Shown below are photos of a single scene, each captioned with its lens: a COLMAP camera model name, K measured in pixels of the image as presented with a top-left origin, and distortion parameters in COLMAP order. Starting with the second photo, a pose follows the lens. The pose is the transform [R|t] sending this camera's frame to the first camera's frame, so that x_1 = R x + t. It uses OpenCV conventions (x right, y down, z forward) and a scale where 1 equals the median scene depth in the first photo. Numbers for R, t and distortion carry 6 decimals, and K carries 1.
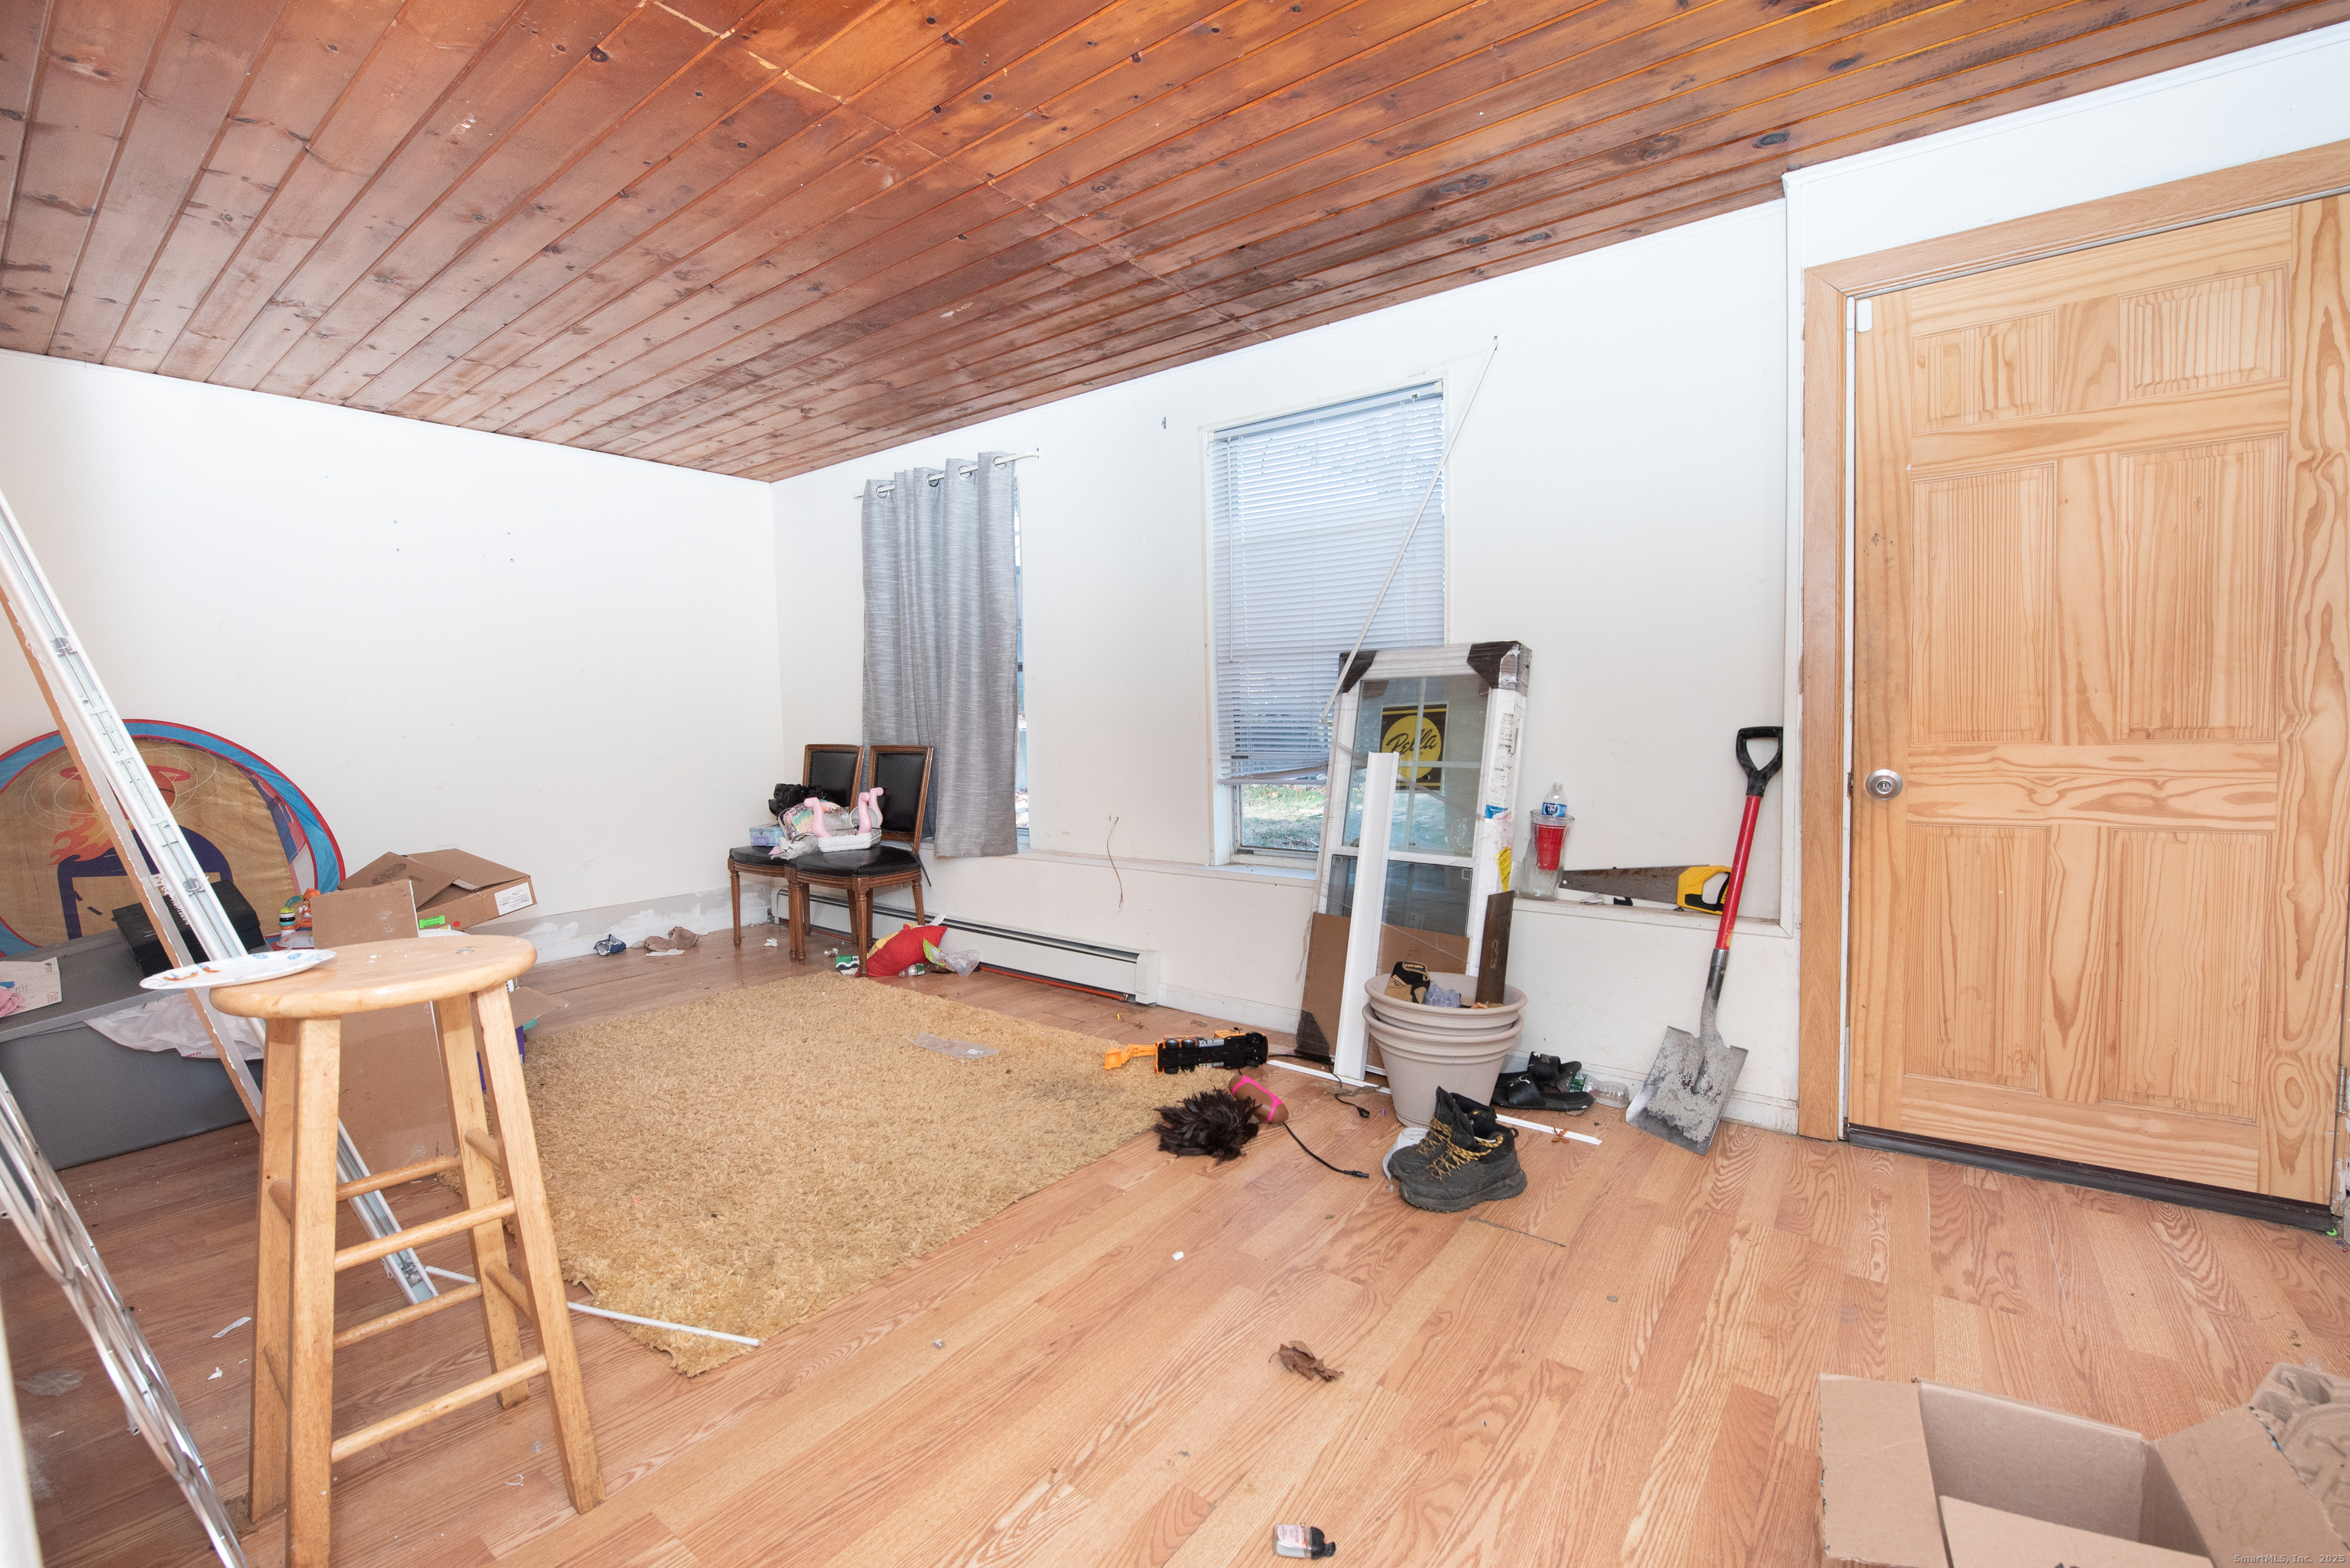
lens RADIAL K [[971.5, 0, 1175.0], [0, 971.5, 784.0], [0, 0, 1]] dist [-0.017107, -0.000185]
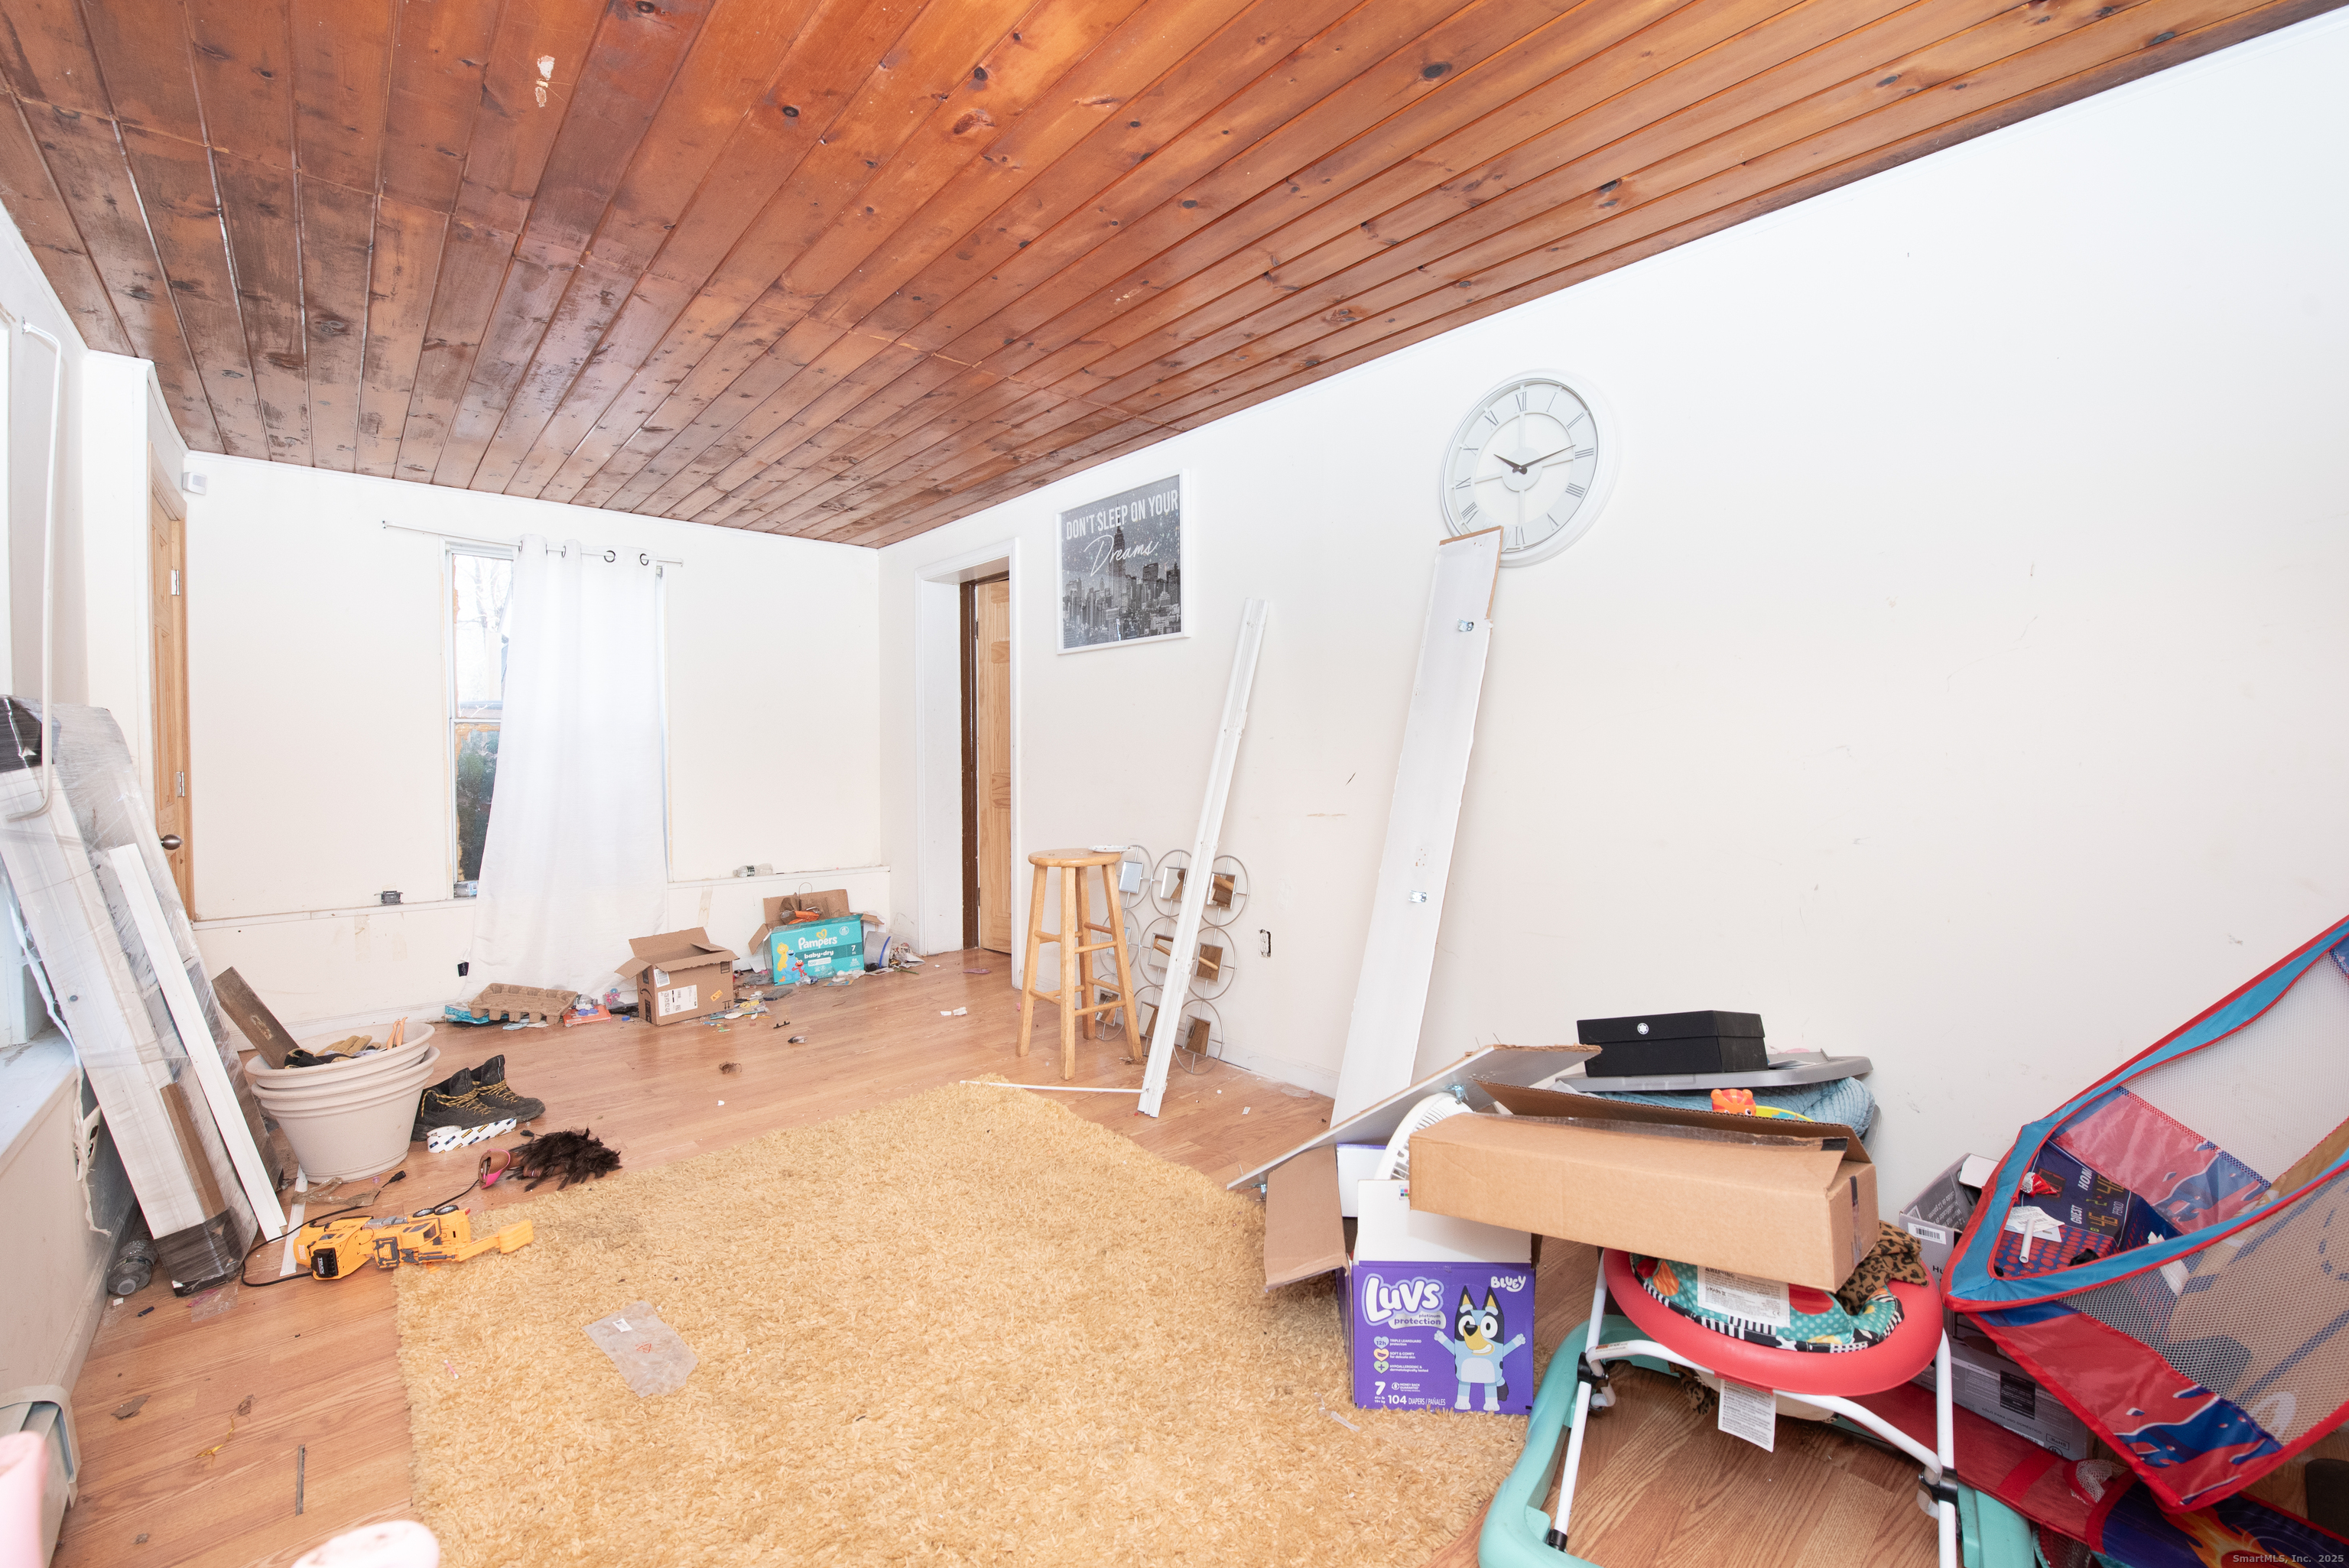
lens RADIAL K [[955.3, 0, 1174.5], [0, 955.3, 784.0], [0, 0, 1]] dist [-0.015448, -0.000248]
pose [[-0.981382, 0.019848, 0.191039, -0.701521], [0.040459, 0.993691, 0.104599, -0.124876], [-0.187758, 0.110381, -0.975993, 1.550660]]
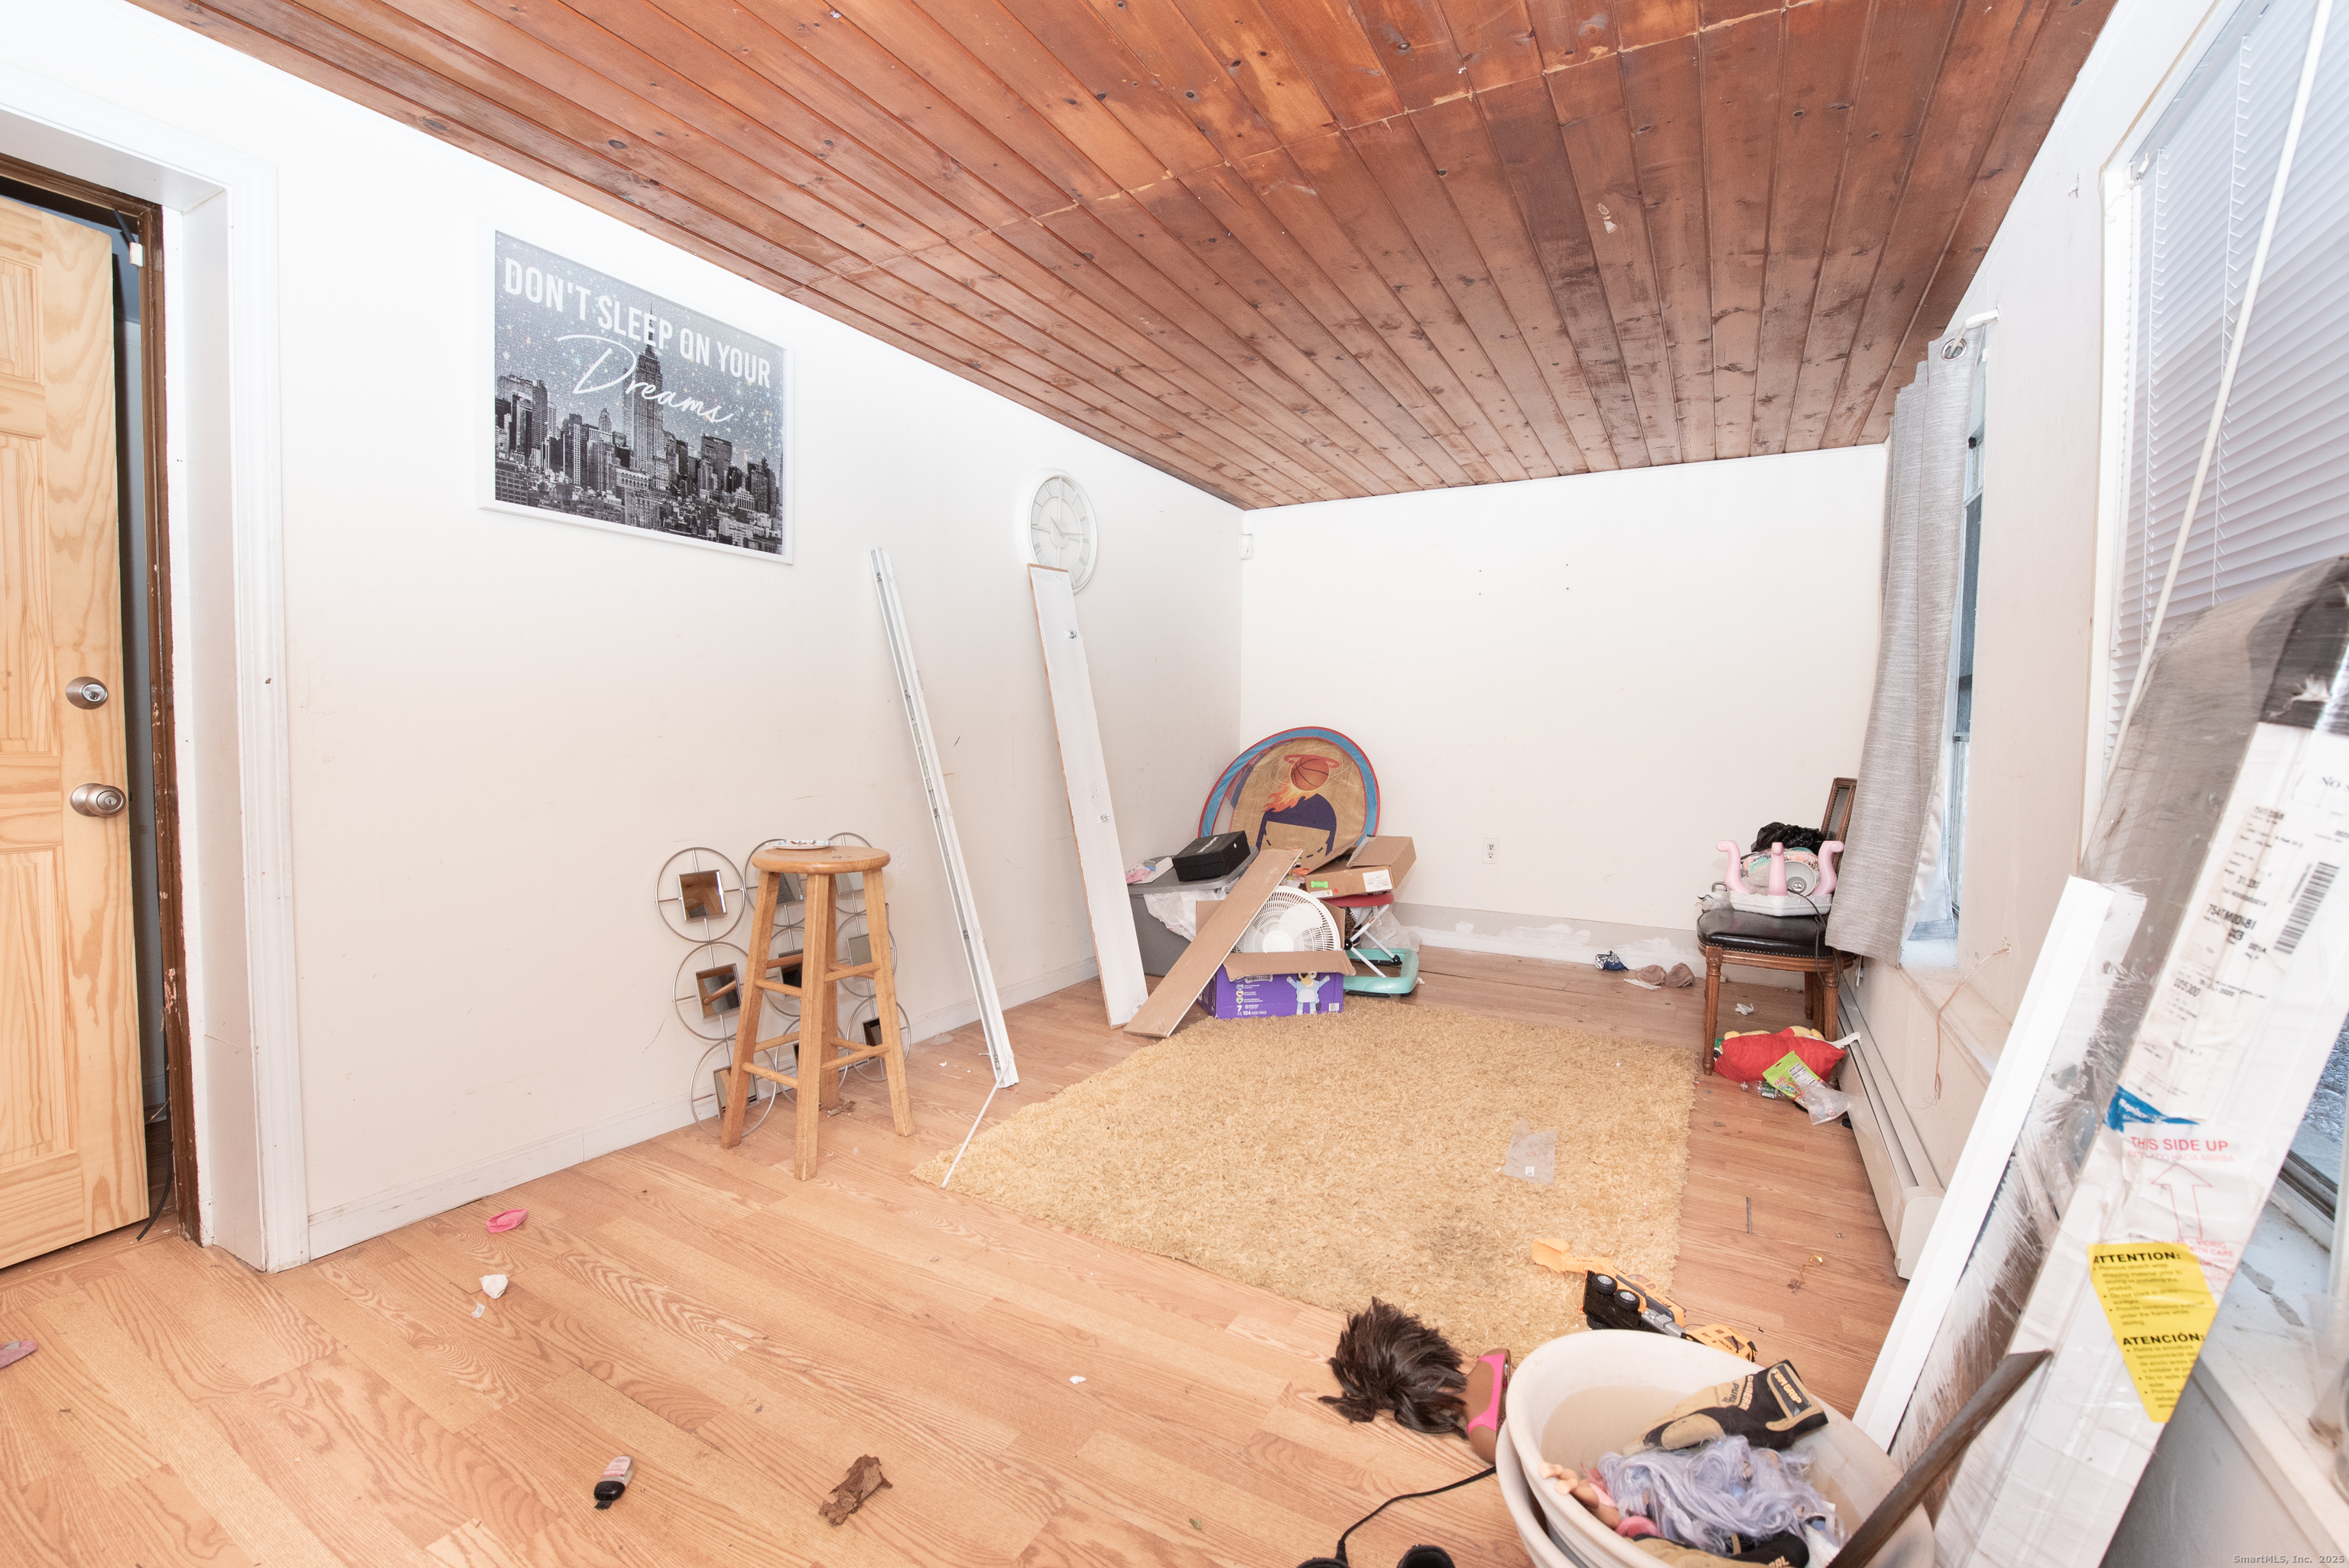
lens RADIAL K [[994.0, 0, 1174.5], [0, 994.0, 784.0], [0, 0, 1]] dist [-0.000782, -0.000160]
pose [[0.145604, 0.078257, -0.986243, 0.549345], [-0.092071, 0.993612, 0.065249, -0.065971], [0.985049, 0.081304, 0.151879, 0.593545]]
